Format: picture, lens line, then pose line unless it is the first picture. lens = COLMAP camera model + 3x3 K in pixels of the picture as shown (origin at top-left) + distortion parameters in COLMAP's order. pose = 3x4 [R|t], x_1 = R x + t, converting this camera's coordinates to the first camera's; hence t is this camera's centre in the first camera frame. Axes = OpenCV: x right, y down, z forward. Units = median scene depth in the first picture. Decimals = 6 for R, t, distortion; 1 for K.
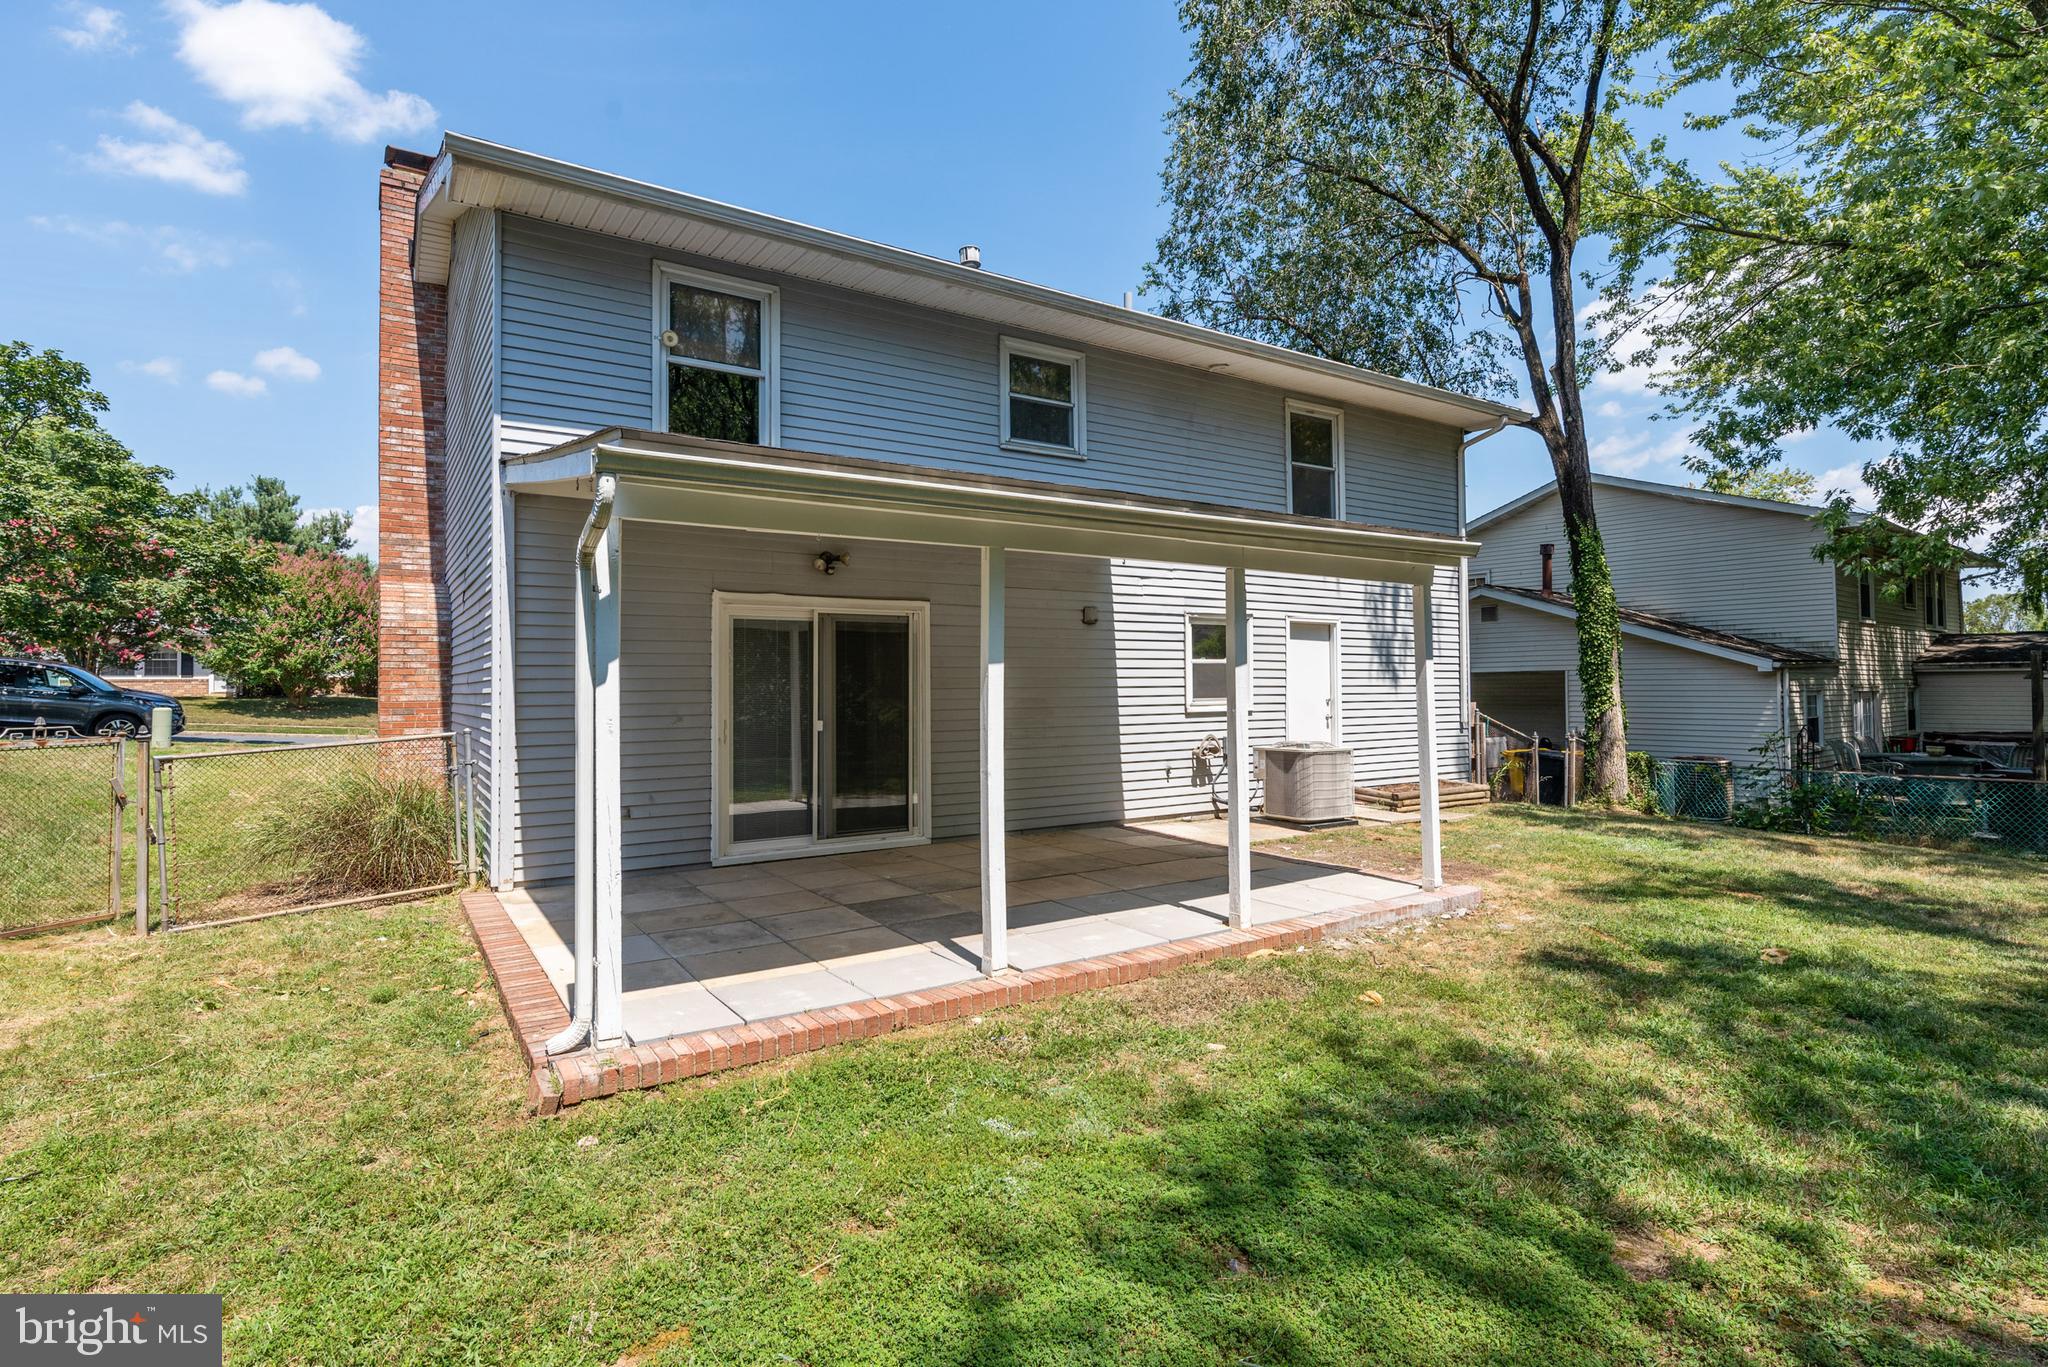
lens RADIAL K [[984.0, 0, 1016.5], [0, 984.0, 666.9], [0, 0, 1]] dist [-0.000926, 0.000874]
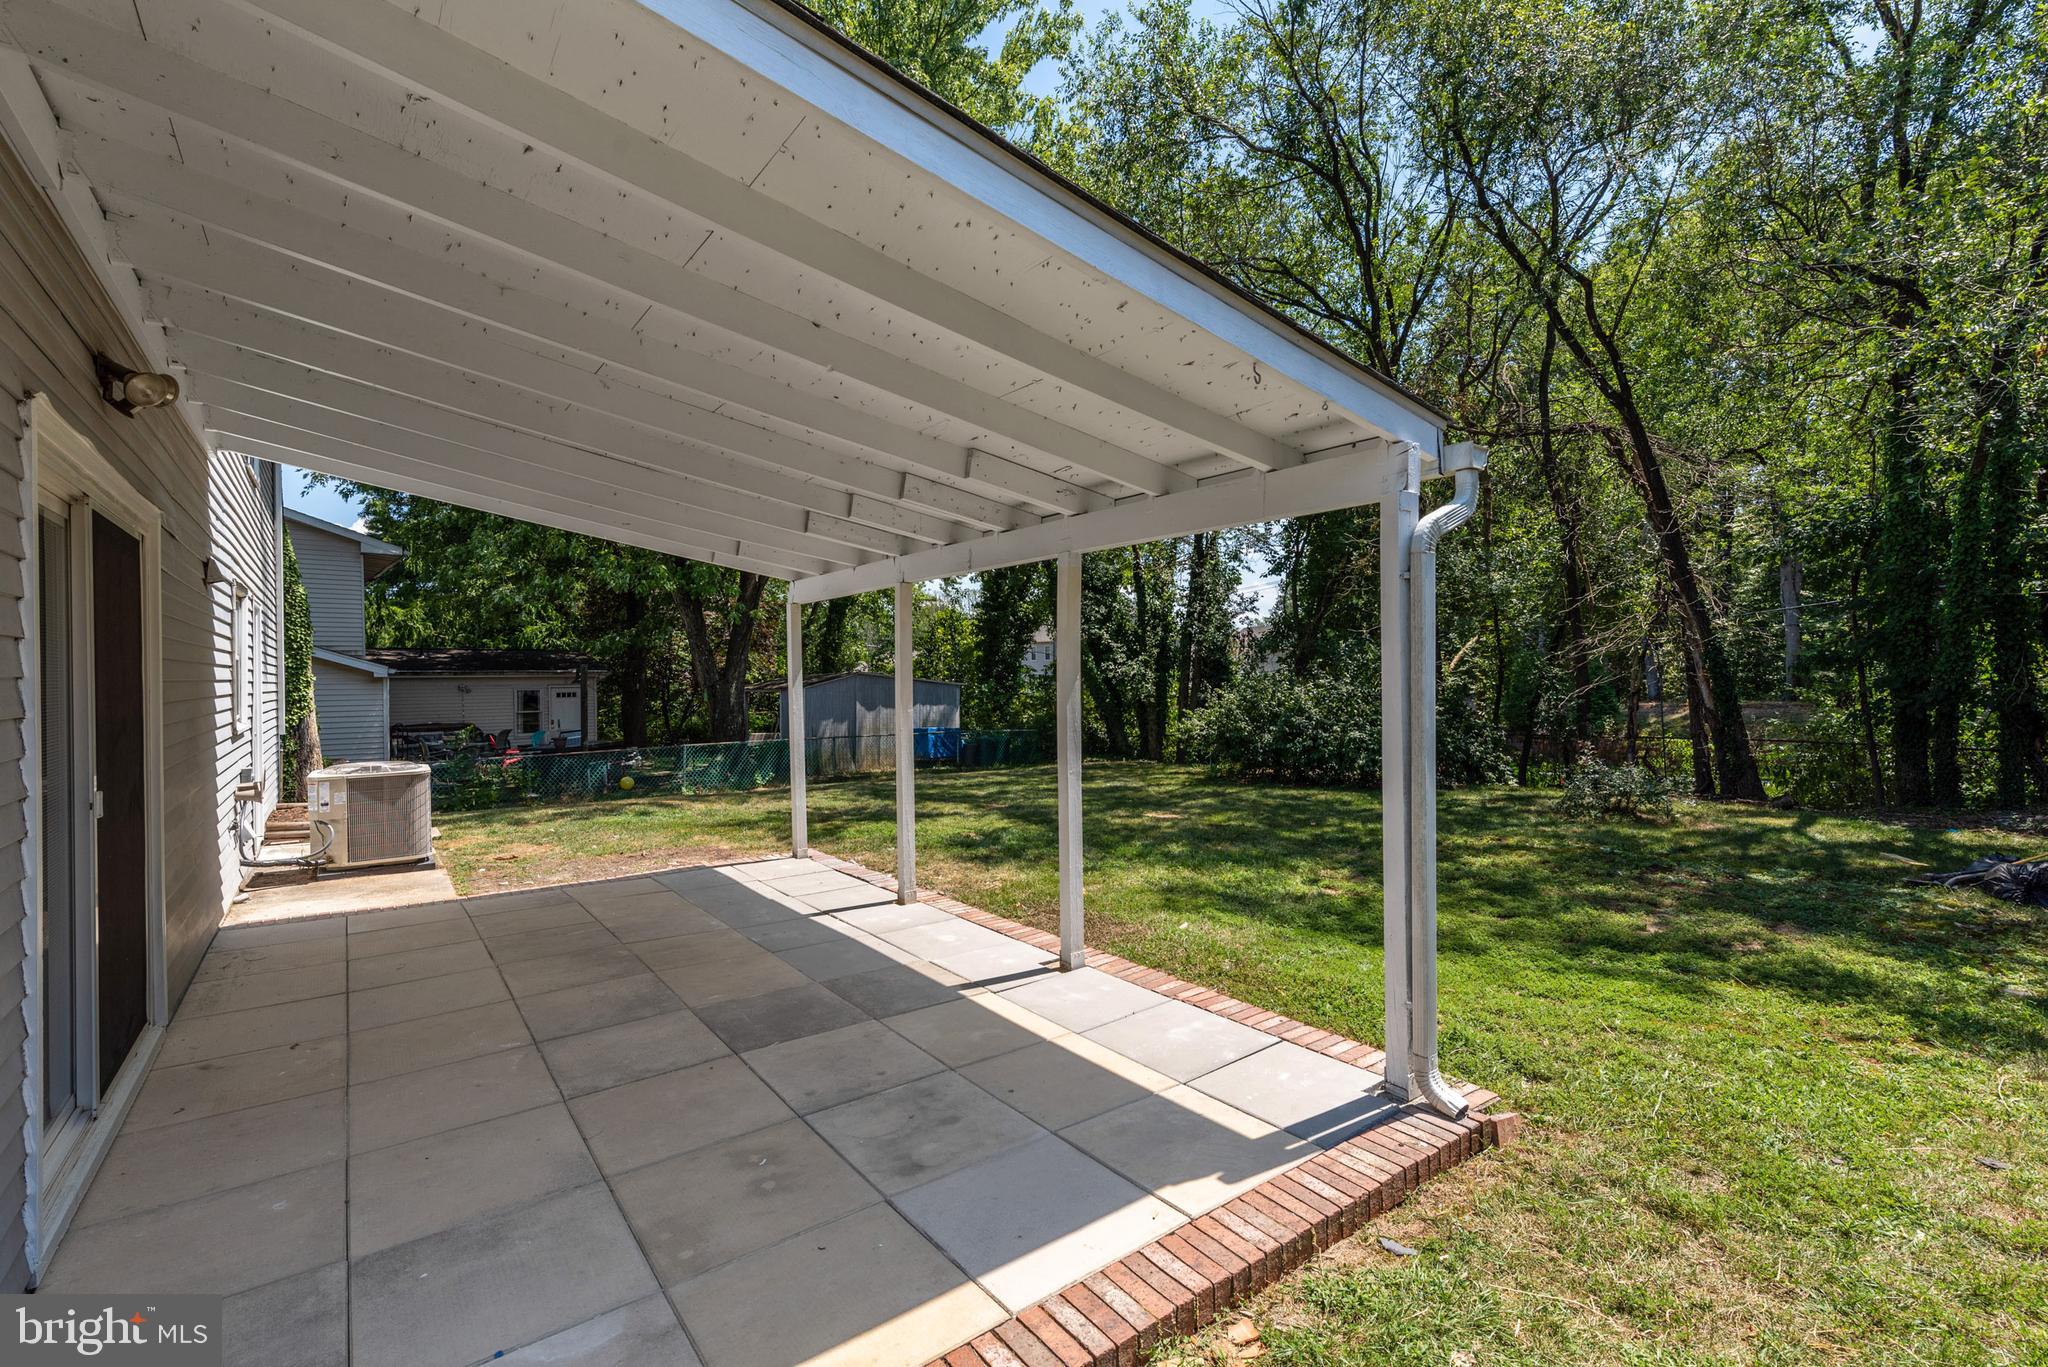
lens RADIAL K [[900.6, 0, 1020.2], [0, 900.6, 678.6], [0, 0, 1]] dist [0.013357, -0.002640]
pose [[-0.069948, 0.004358, 0.997541, -0.458660], [-0.015456, 0.999866, -0.005452, 0.005611], [-0.997431, -0.015799, -0.069871, 0.531261]]
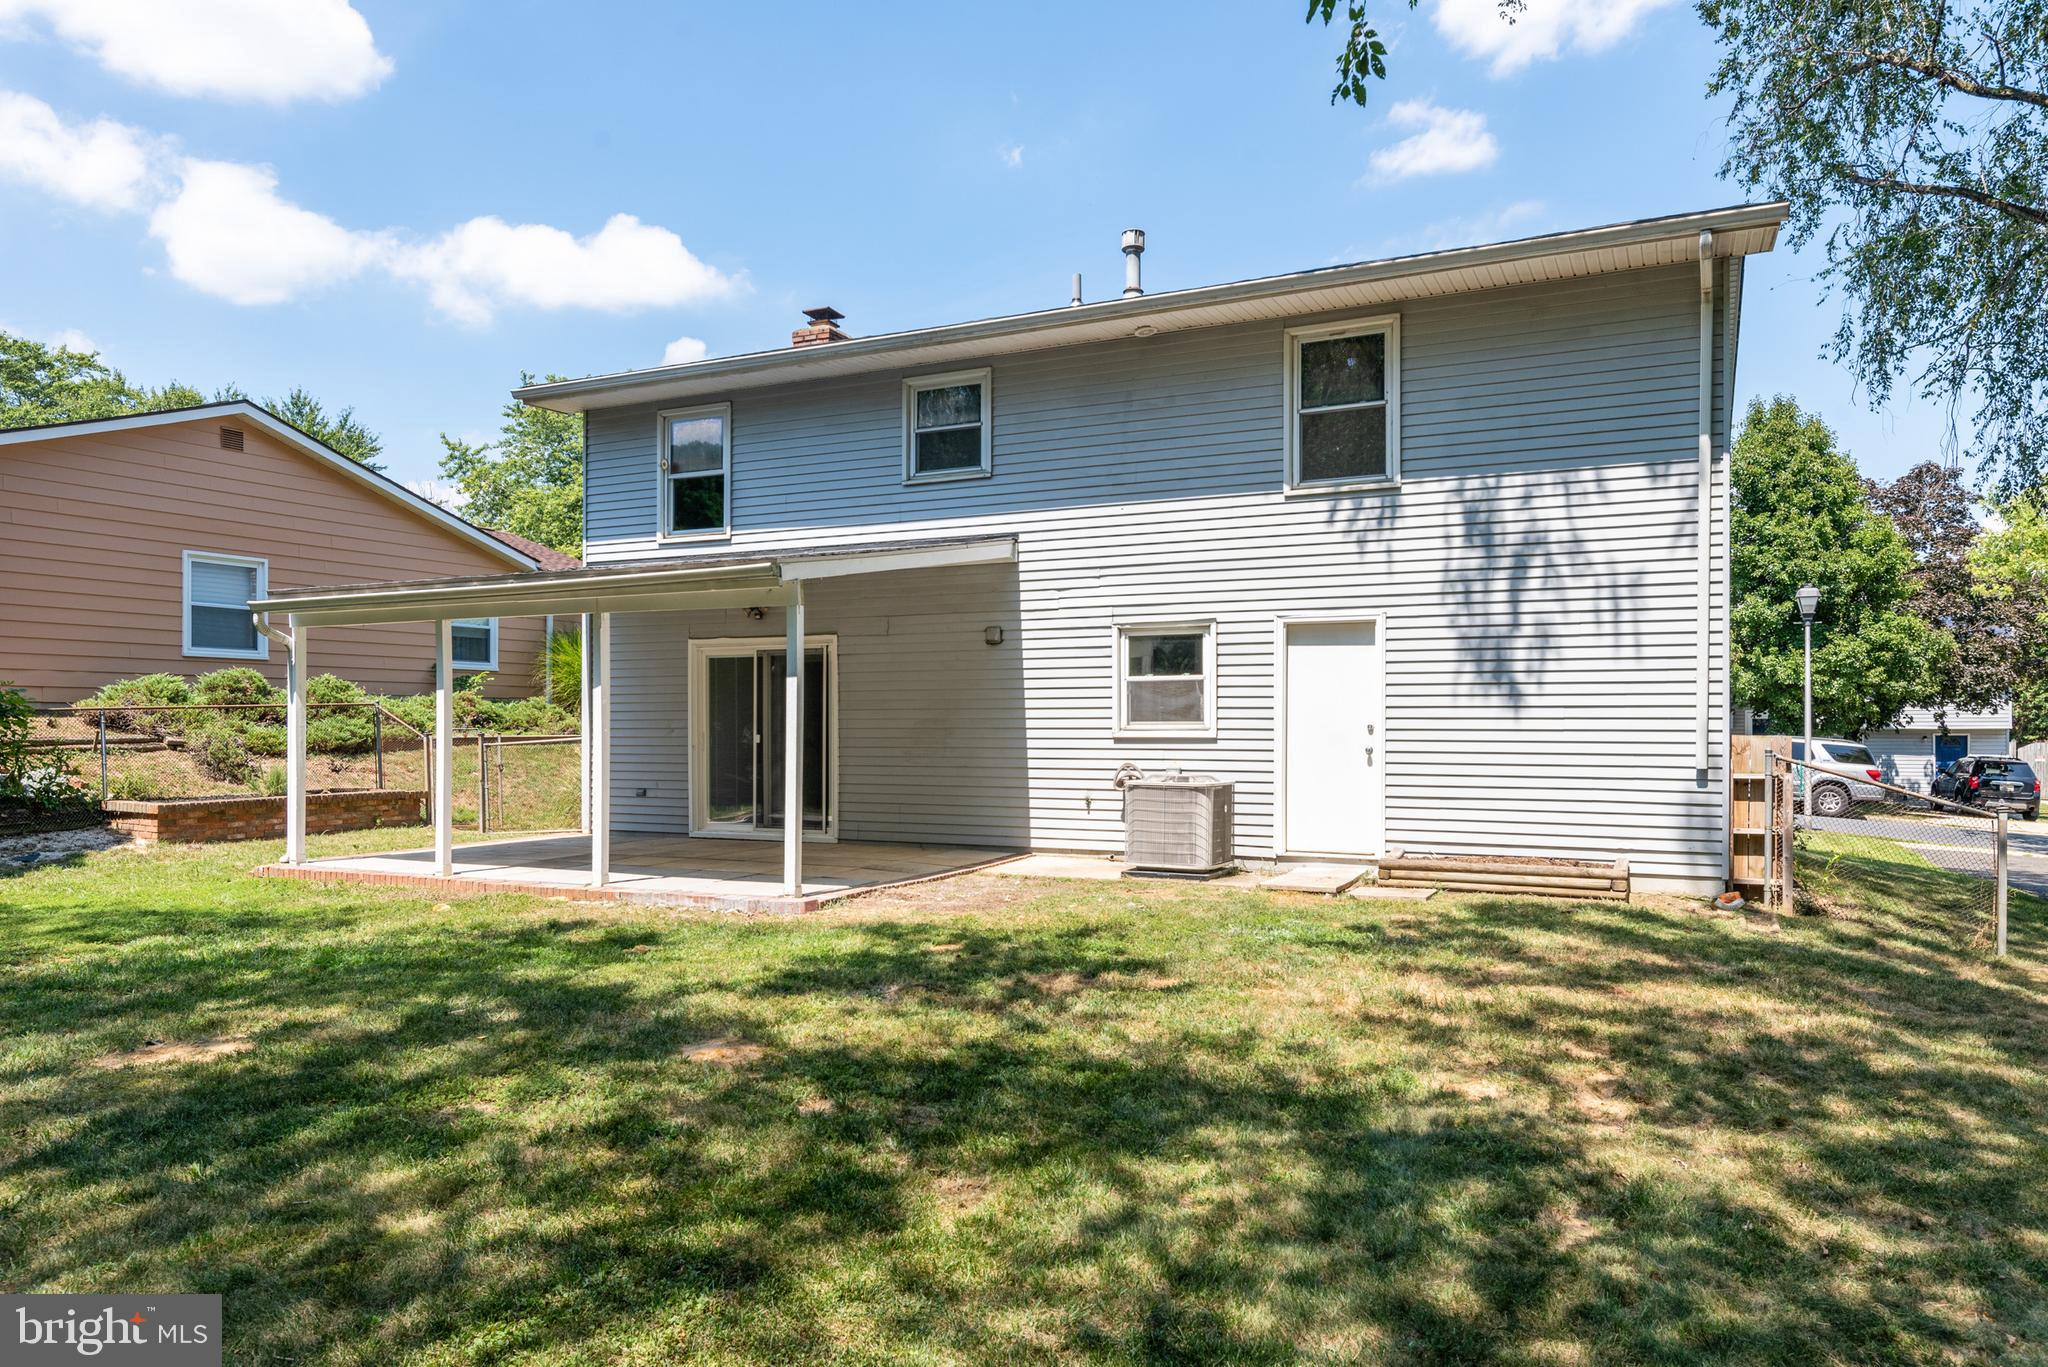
lens RADIAL K [[1356.0, 0, 1045.6], [0, 1356.0, 735.2], [0, 0, 1]] dist [0.009308, 0.001001]
pose [[0.528145, 0.011705, -0.849074, 1.167295], [0.013019, 0.999676, 0.021879, 0.016947], [0.849054, -0.022609, 0.527821, 0.307020]]
